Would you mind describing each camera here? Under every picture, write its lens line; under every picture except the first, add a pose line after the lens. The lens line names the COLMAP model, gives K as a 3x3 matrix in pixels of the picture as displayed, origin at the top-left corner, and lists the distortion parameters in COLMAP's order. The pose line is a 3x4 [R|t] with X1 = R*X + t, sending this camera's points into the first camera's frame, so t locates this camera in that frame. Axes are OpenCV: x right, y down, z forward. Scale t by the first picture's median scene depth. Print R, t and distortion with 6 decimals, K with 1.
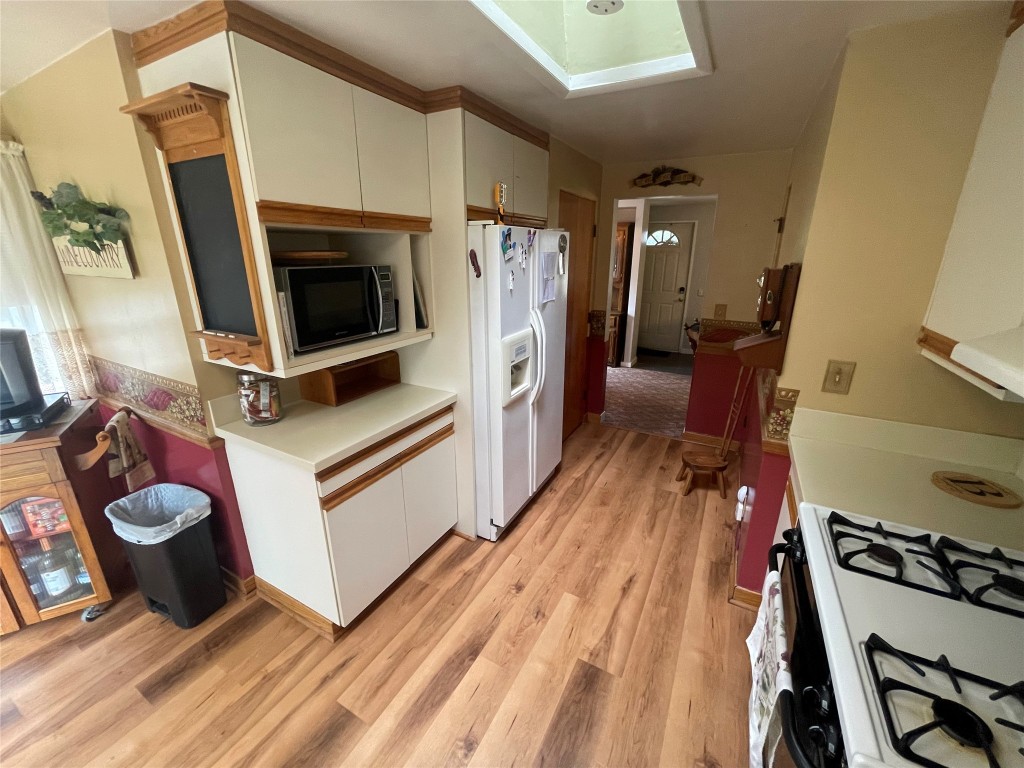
lens RADIAL K [[415.0, 0, 510.7], [0, 415.0, 382.1], [0, 0, 1]] dist [-0.000977, -0.000016]
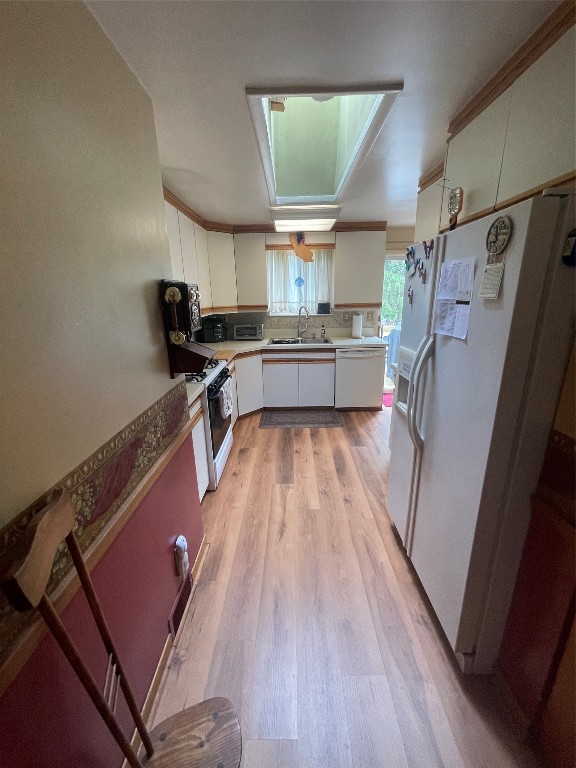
lens RADIAL K [[311.2, 0, 287.3], [0, 311.2, 382.2], [0, 0, 1]] dist [-0.000977, -0.000016]
pose [[-0.880961, 0.149141, -0.449071, 0.651811], [-0.125041, 0.841924, 0.524908, -0.426049], [0.456369, 0.518576, -0.723054, 1.501408]]
